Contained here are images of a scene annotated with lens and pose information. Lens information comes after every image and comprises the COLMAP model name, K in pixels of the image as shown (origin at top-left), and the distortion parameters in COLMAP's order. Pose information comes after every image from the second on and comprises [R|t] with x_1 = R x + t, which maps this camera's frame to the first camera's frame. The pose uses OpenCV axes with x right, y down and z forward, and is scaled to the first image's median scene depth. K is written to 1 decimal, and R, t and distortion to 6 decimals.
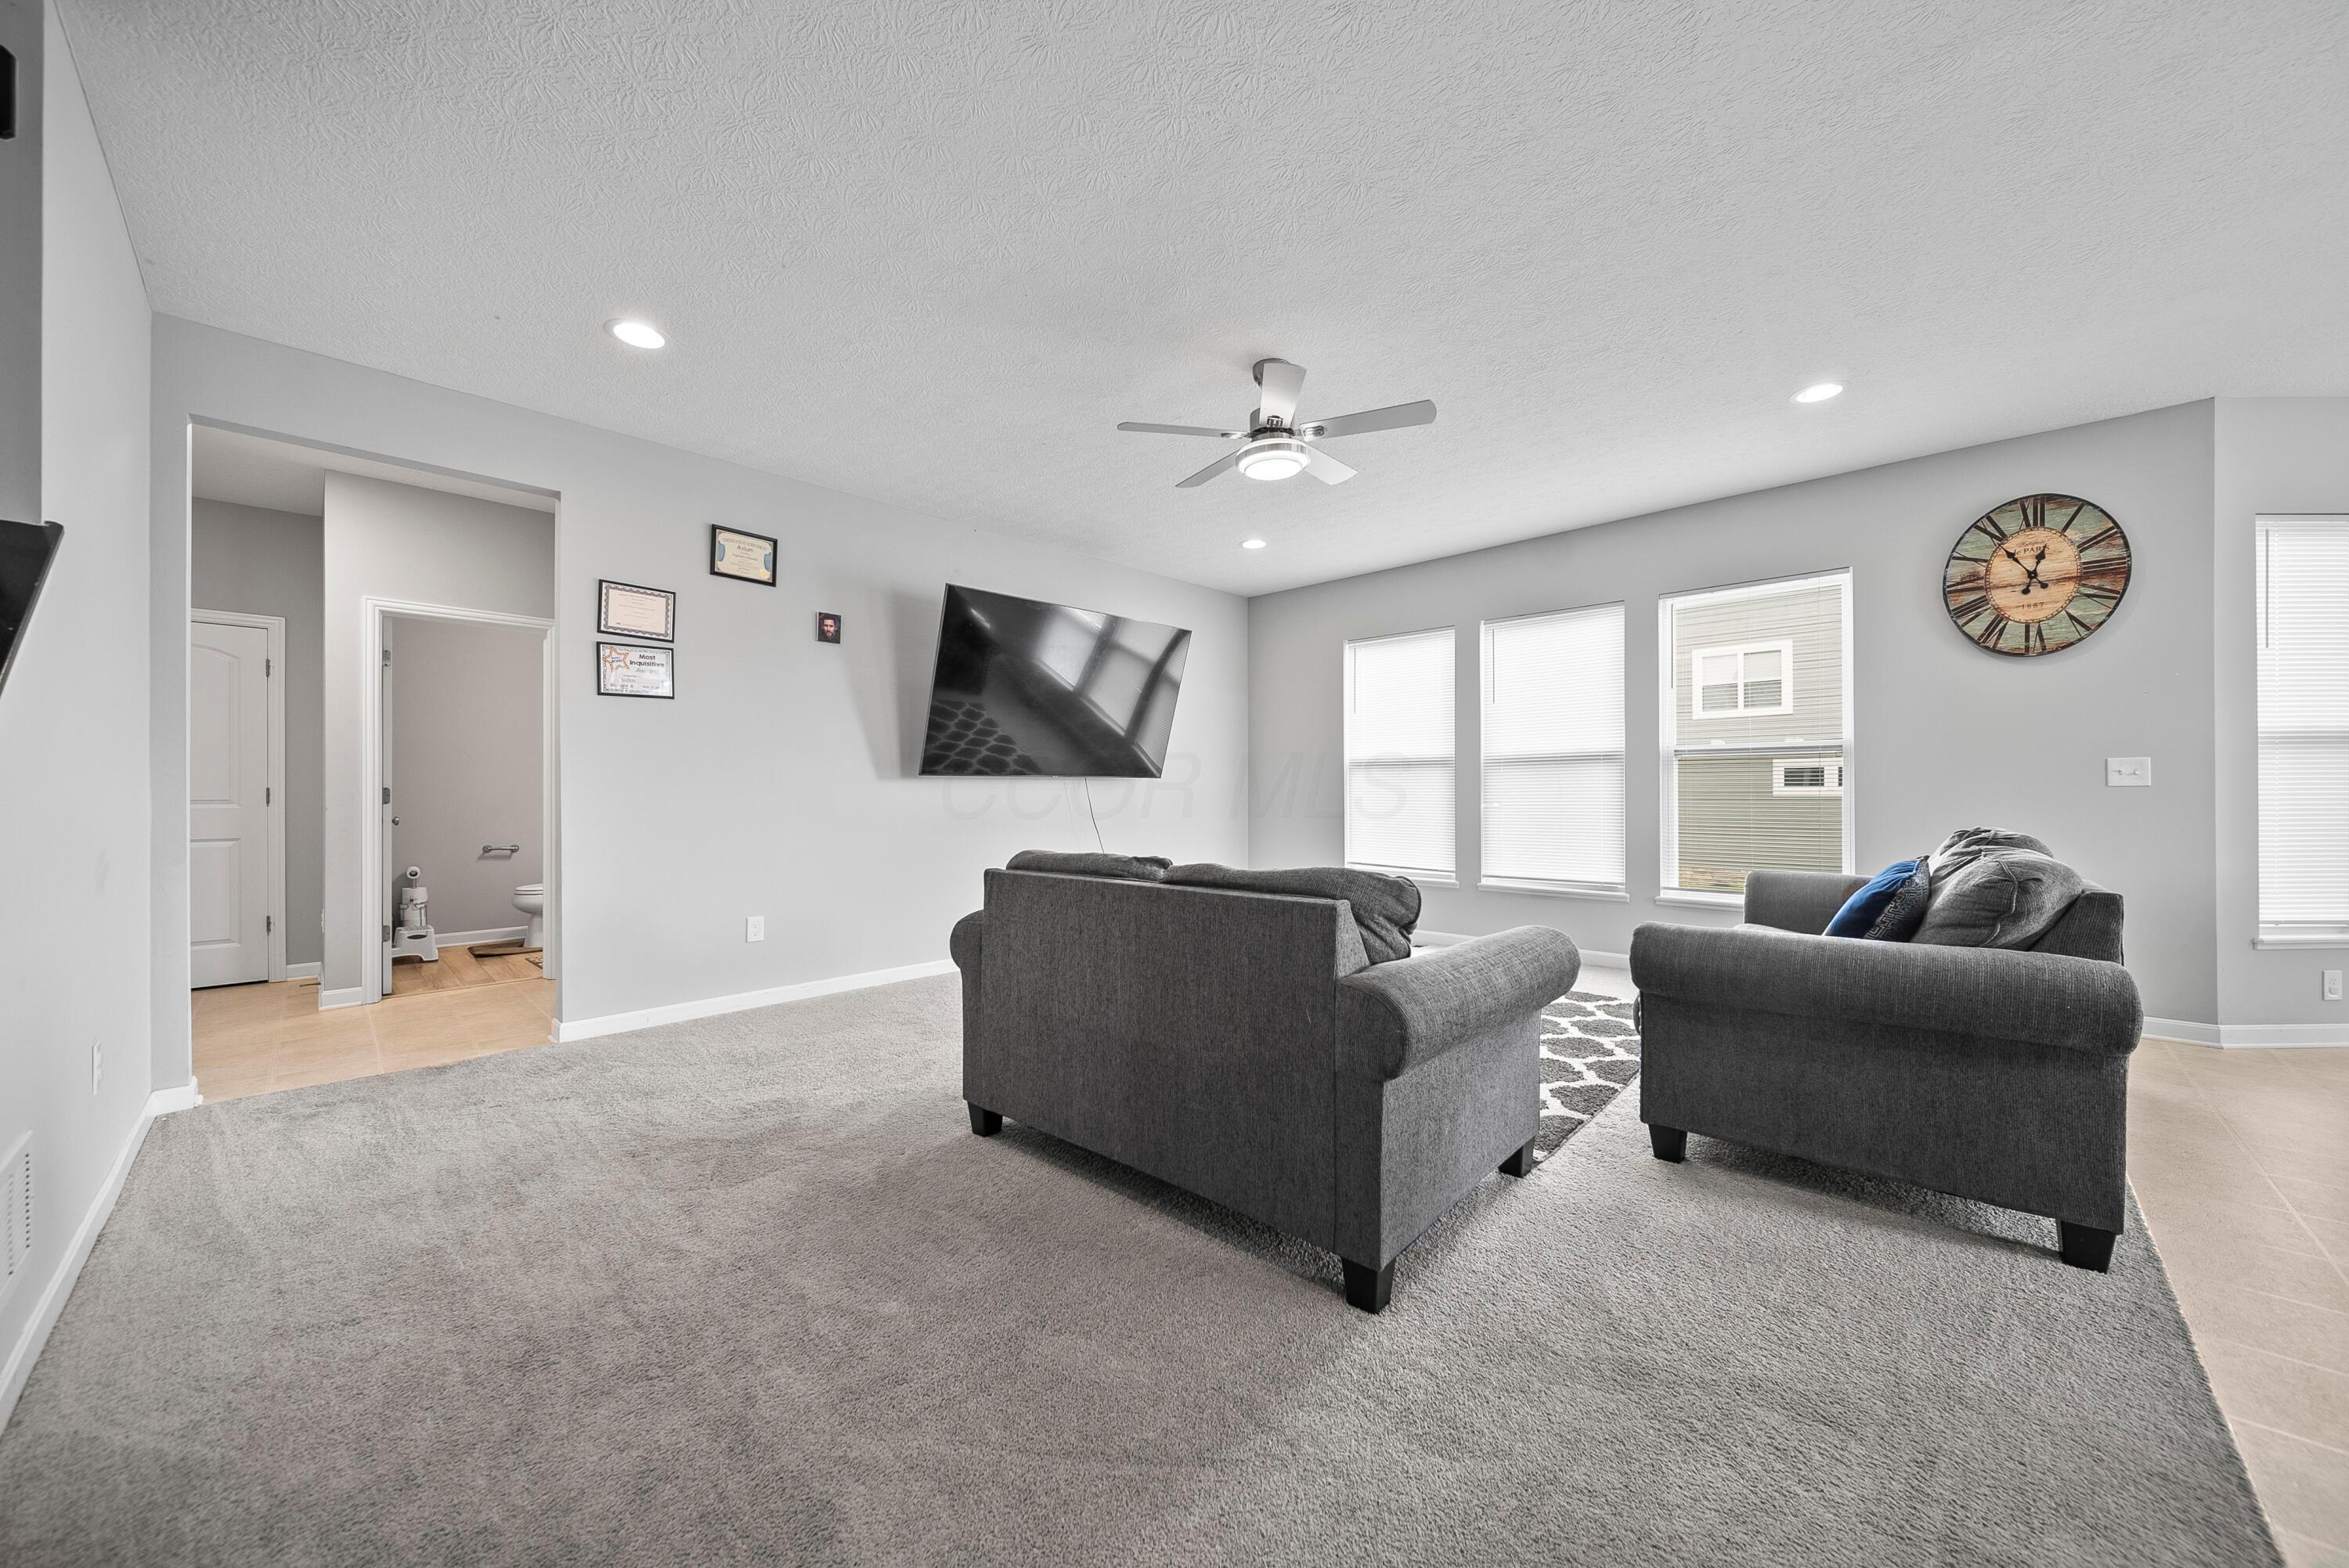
lens RADIAL K [[835.1, 0, 1173.9], [0, 835.1, 785.5], [0, 0, 1]] dist [-0.003031, -0.000246]
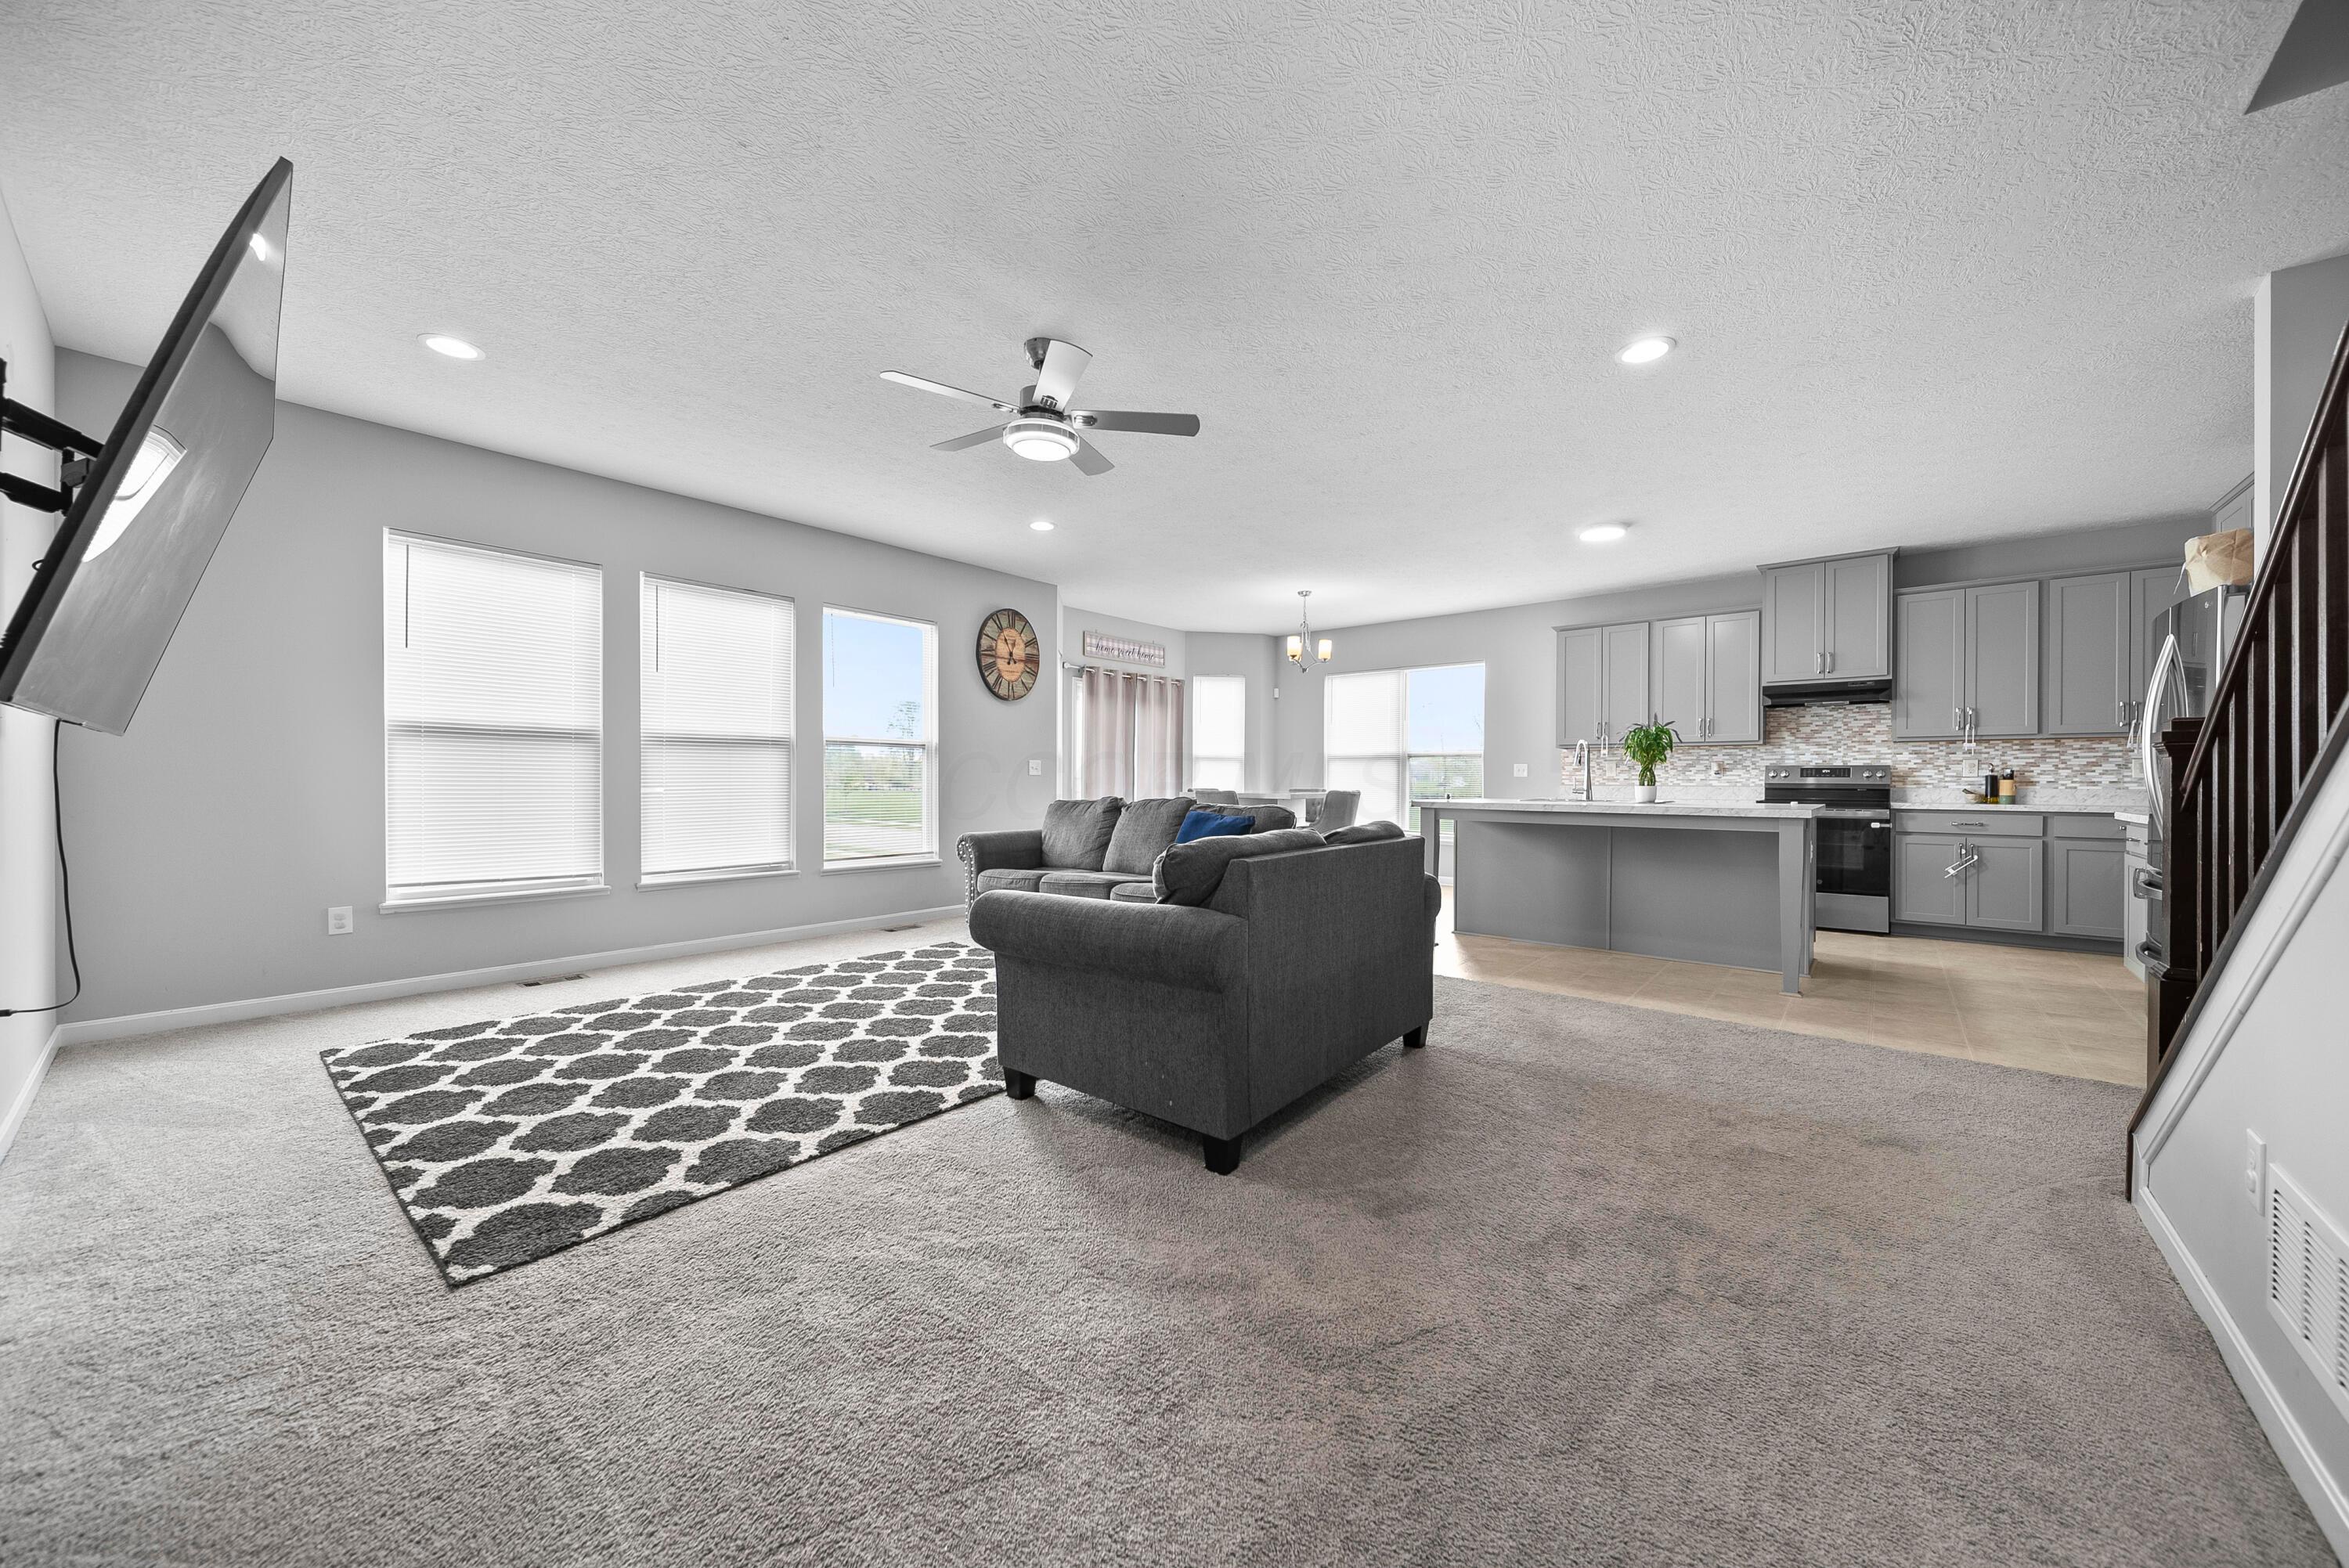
lens RADIAL K [[835.1, 0, 1177.9], [0, 835.1, 778.1], [0, 0, 1]] dist [-0.003031, -0.000246]
pose [[-0.058239, 0.004305, 0.998293, -0.714420], [-0.016506, 0.999850, -0.005274, 0.009623], [-0.998166, -0.016785, -0.058159, 0.722568]]
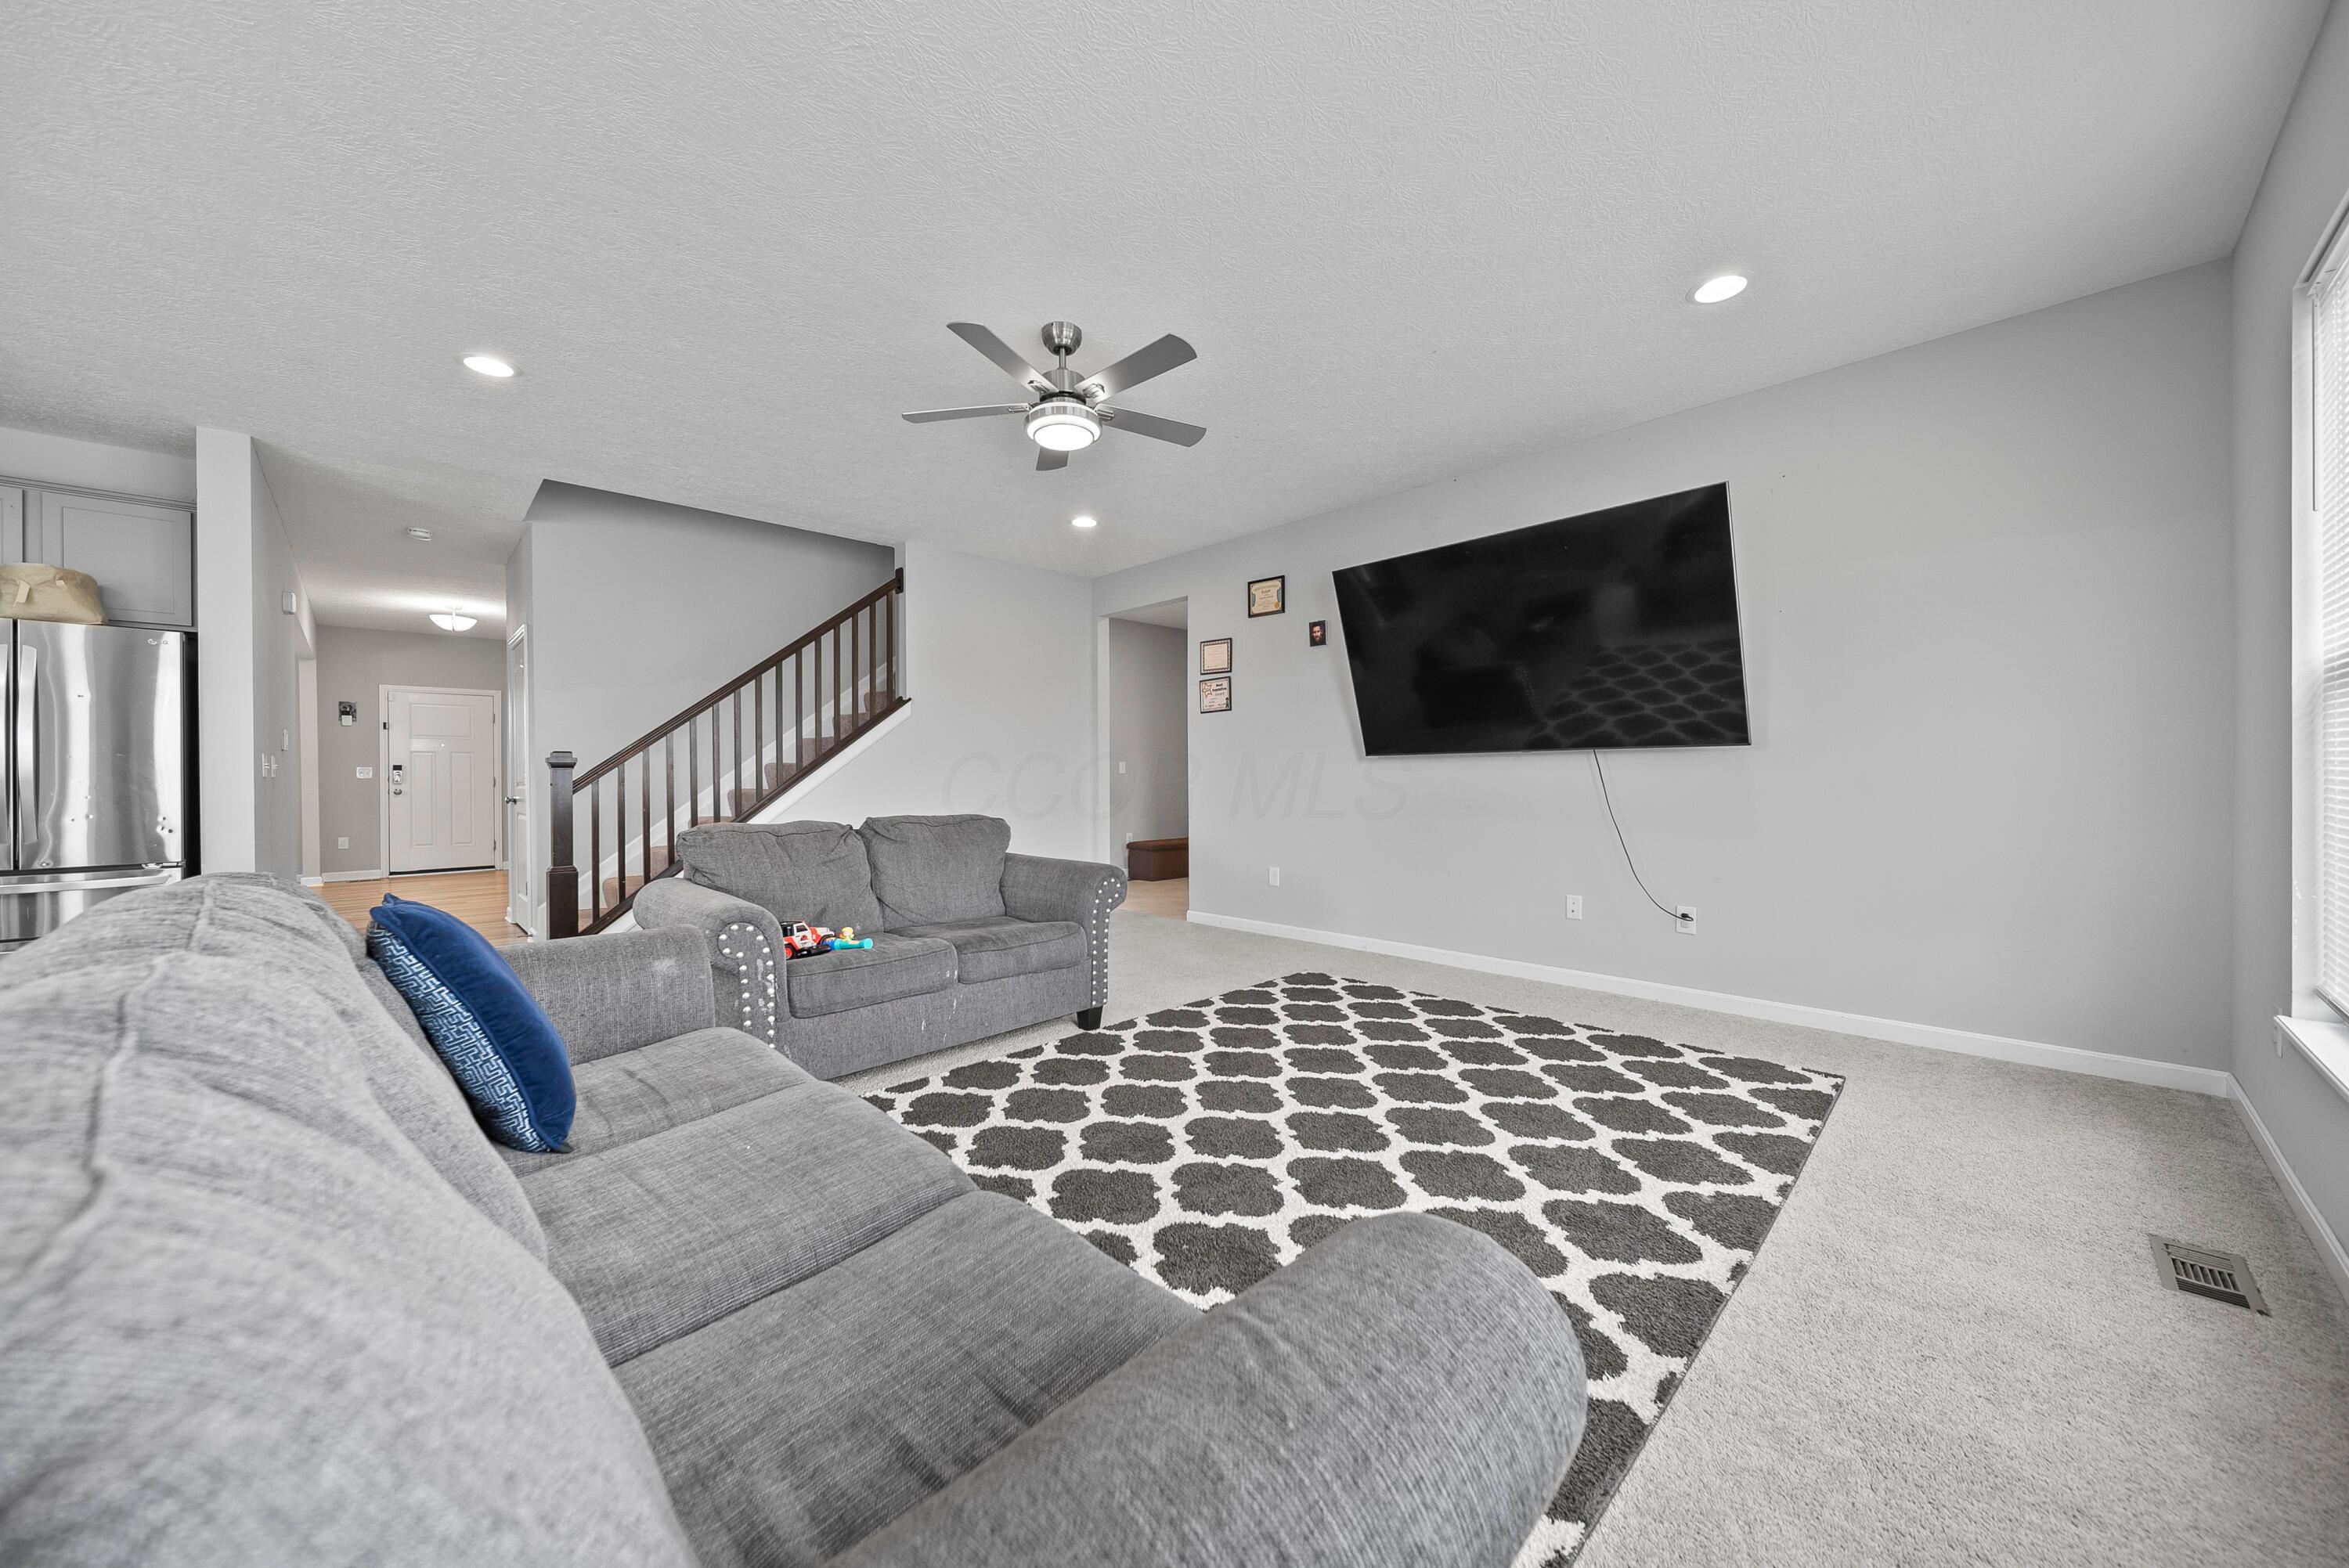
lens RADIAL K [[835.1, 0, 1175.5], [0, 835.1, 777.4], [0, 0, 1]] dist [-0.003031, -0.000246]
pose [[-0.041009, 0.006372, -0.999138, 0.863805], [0.019555, 0.999793, 0.005574, 0.004535], [0.998967, -0.019309, -0.041125, 0.940342]]
